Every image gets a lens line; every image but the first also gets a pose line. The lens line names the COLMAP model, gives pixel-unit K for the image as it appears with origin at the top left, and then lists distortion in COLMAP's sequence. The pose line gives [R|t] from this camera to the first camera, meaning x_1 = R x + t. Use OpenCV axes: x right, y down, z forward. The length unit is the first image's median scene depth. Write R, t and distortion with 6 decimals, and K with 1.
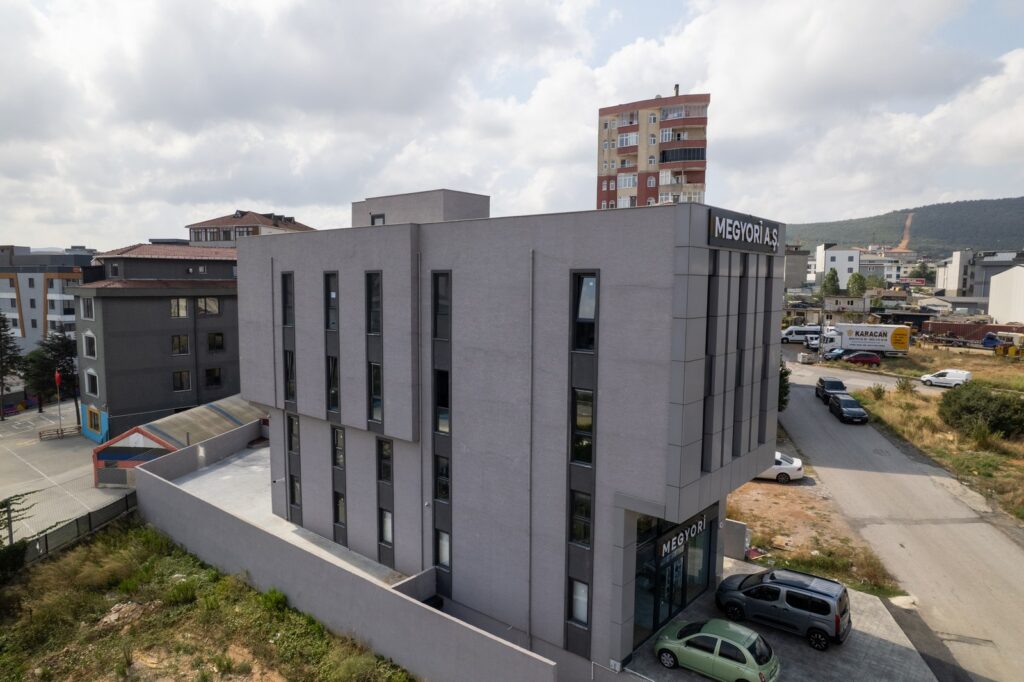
lens RADIAL K [[654.0, 0, 514.9], [0, 654.0, 346.7], [0, 0, 1]] dist [-0.078290, 0.072631]
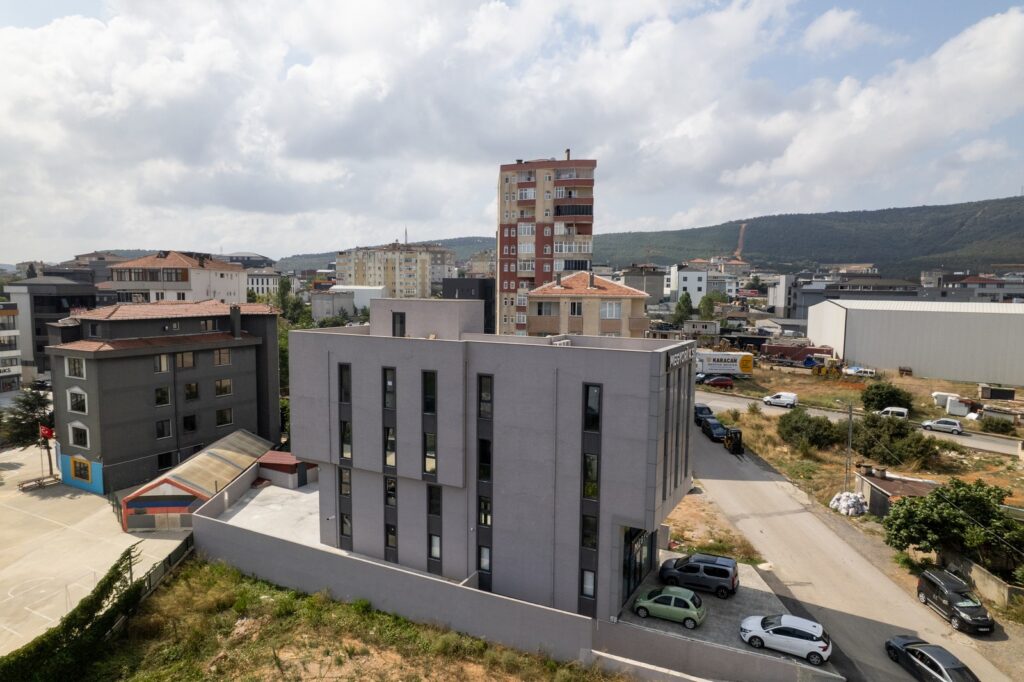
lens RADIAL K [[654.0, 0, 514.9], [0, 654.0, 346.7], [0, 0, 1]] dist [-0.078290, 0.072631]
pose [[0.977555, -0.017747, 0.209931, -0.259324], [0.018461, 0.999829, -0.001441, -0.126690], [-0.209869, 0.005284, 0.977715, -0.349865]]
